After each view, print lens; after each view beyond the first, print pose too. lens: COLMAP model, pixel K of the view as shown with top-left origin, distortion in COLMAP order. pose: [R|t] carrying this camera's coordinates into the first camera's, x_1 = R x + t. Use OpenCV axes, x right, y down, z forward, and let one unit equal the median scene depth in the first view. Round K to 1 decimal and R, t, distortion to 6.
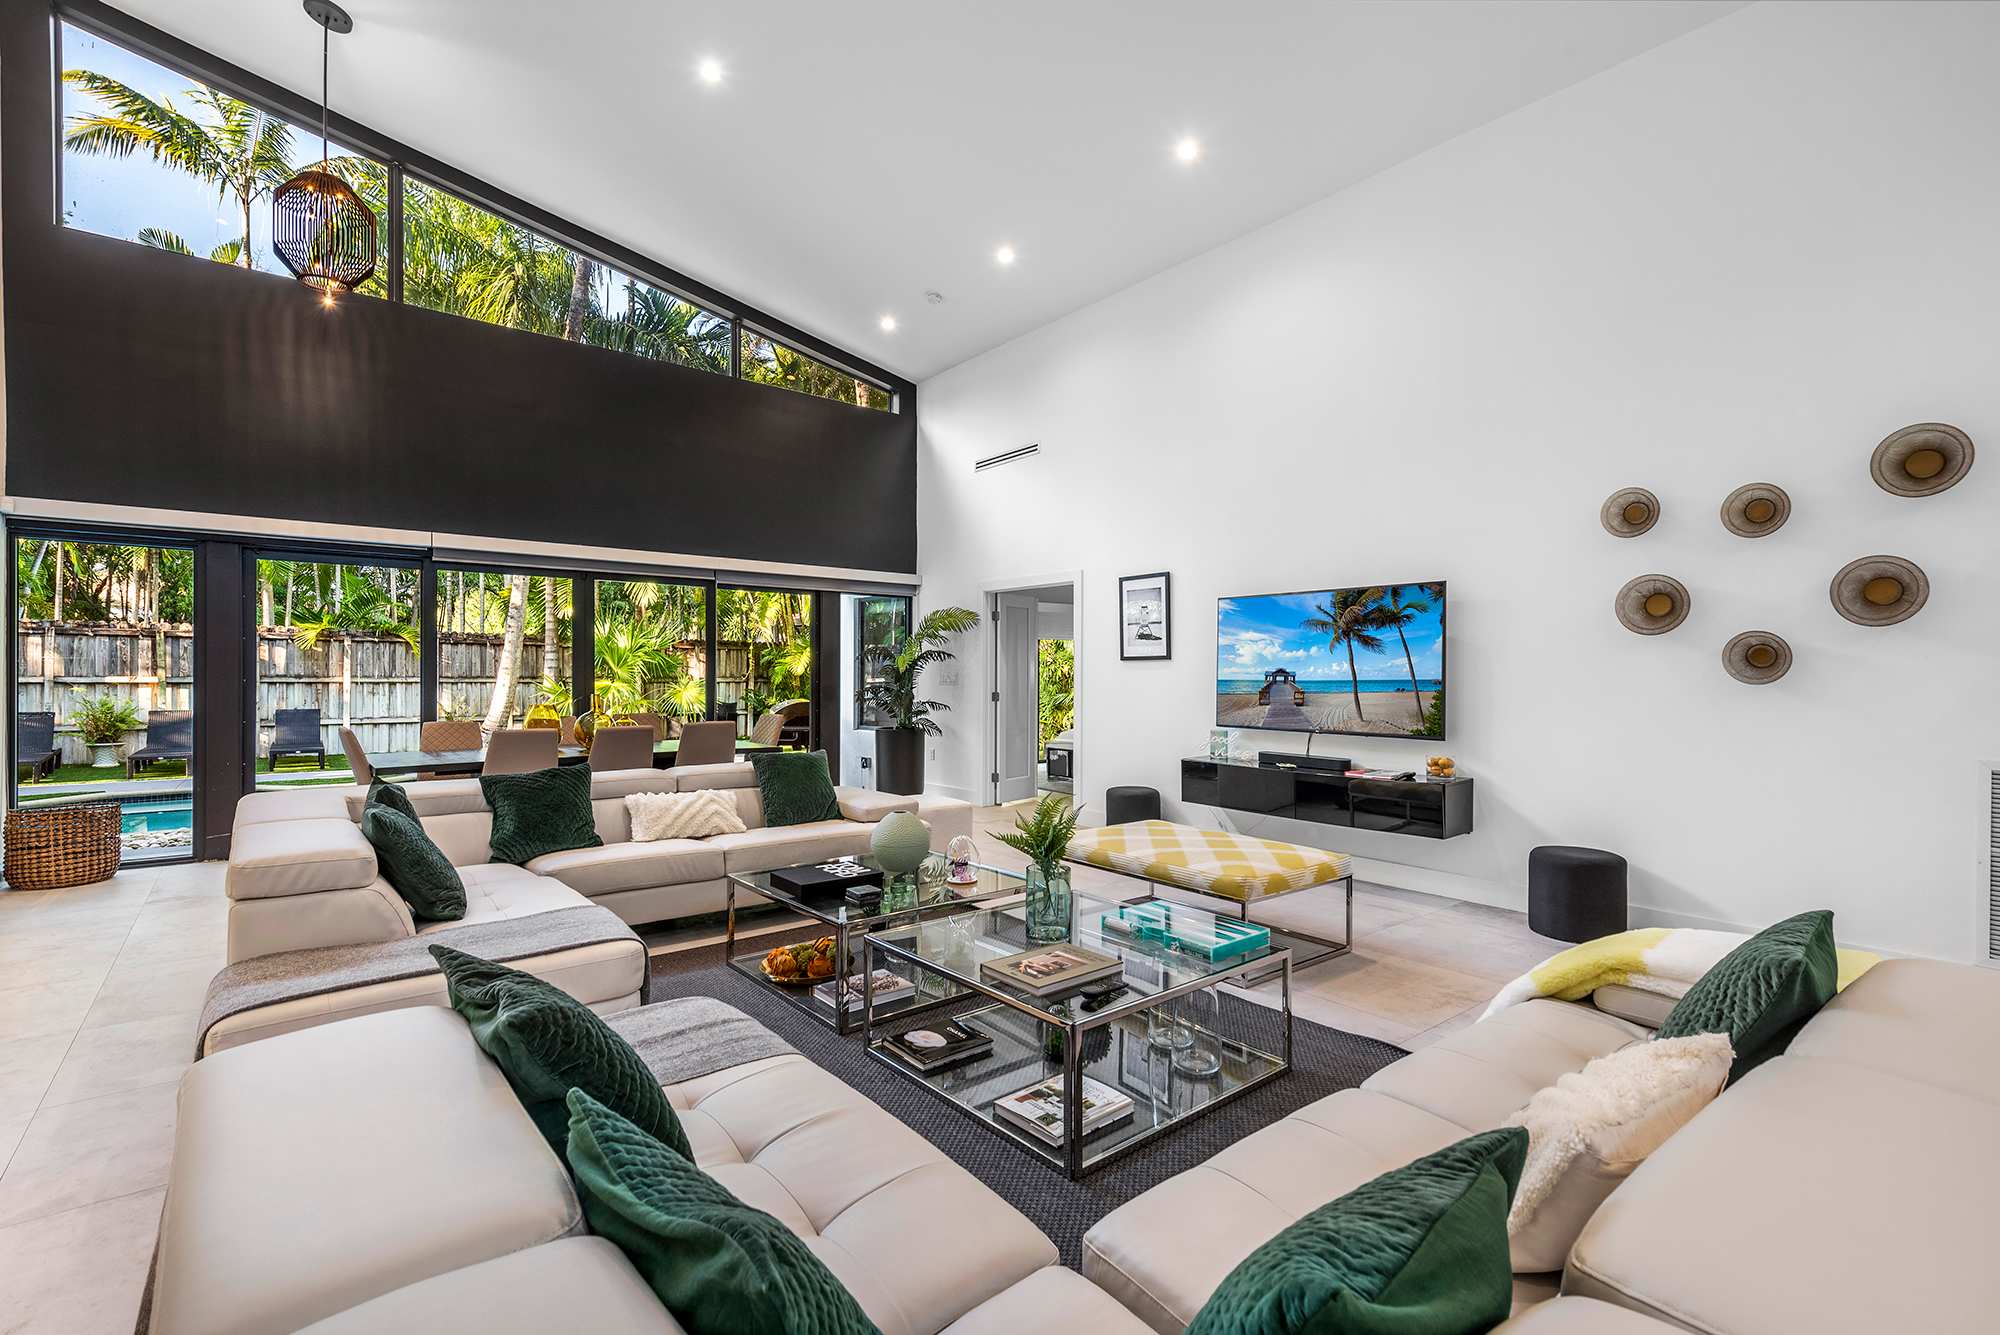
lens RADIAL K [[896.8, 0, 990.1], [0, 896.8, 677.5], [0, 0, 1]] dist [0.011766, -0.003177]
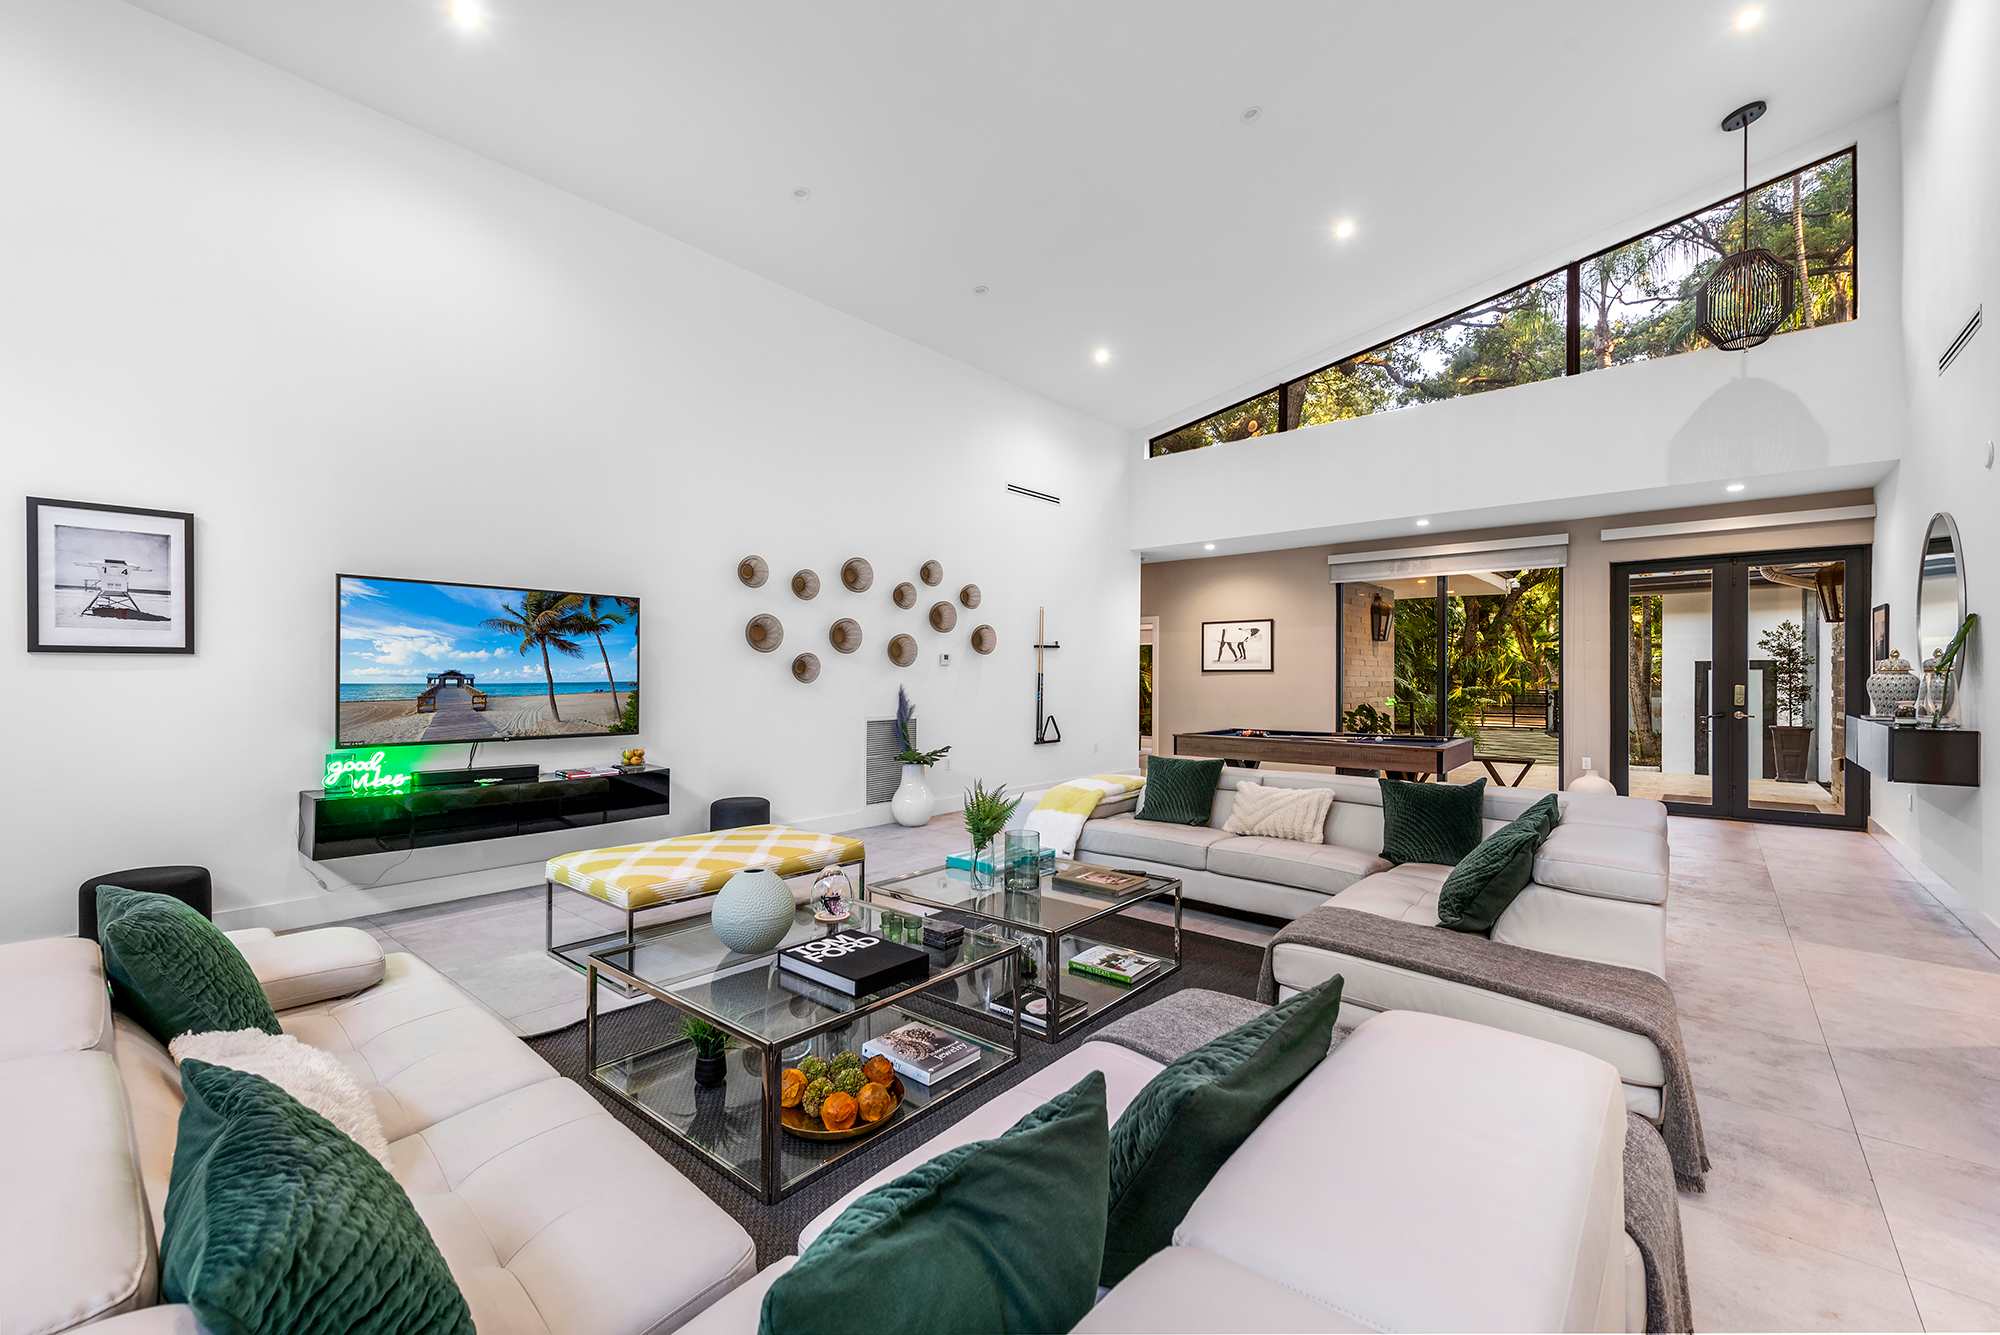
lens RADIAL K [[834.4, 0, 1004.5], [0, 834.4, 674.4], [0, 0, 1]] dist [0.015637, -0.003956]
pose [[-0.199953, -0.000973, 0.979805, -0.514622], [-0.001155, 0.999999, 0.000758, -0.007252], [-0.979805, -0.000980, -0.199954, 0.592714]]
